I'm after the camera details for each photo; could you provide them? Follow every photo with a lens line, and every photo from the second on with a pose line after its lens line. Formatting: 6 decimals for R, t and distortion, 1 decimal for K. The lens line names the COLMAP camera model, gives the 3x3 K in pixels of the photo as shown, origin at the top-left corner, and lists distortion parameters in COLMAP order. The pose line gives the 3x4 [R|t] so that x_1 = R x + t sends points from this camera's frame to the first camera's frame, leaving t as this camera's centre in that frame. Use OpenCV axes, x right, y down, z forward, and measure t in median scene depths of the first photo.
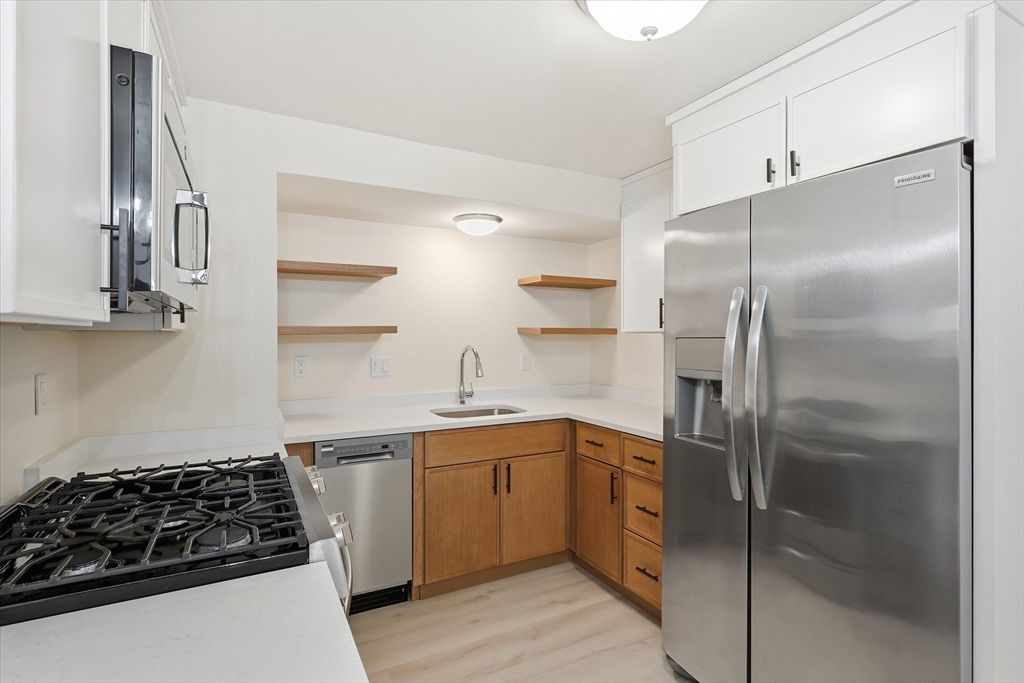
lens RADIAL K [[494.6, 0, 508.0], [0, 494.6, 339.8], [0, 0, 1]] dist [-0.001556, 0.000430]
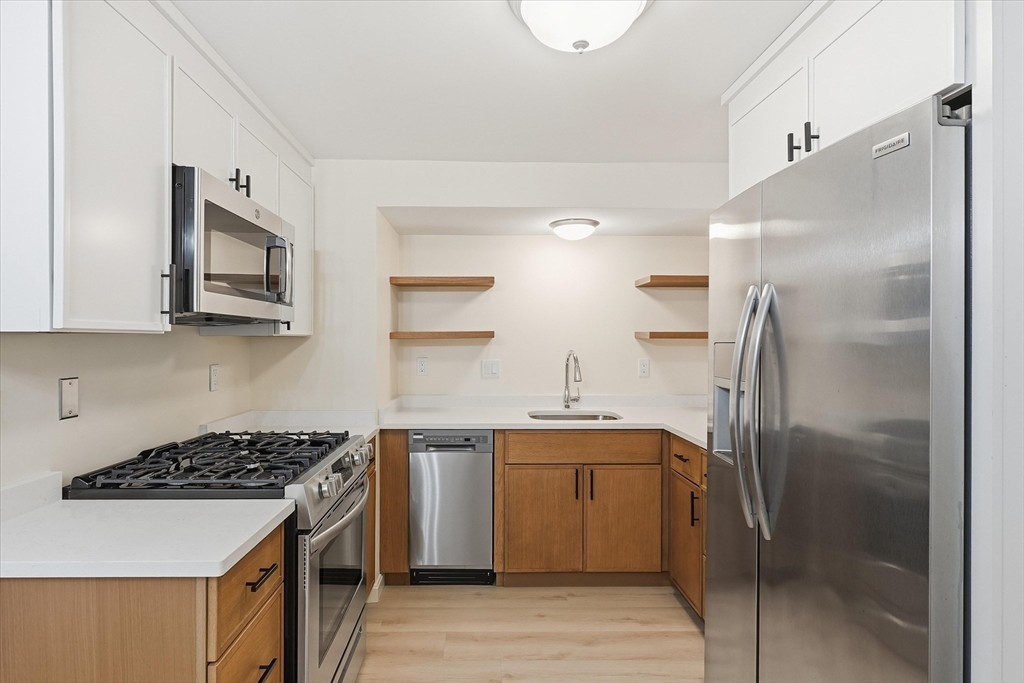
lens RADIAL K [[531.9, 0, 495.8], [0, 531.9, 341.5], [0, 0, 1]] dist [-0.011461, -0.000467]
pose [[0.888714, 0.002786, -0.458453, 0.377158], [-0.005325, 0.999977, -0.004246, 0.000421], [0.458430, 0.006215, 0.888709, -0.035450]]
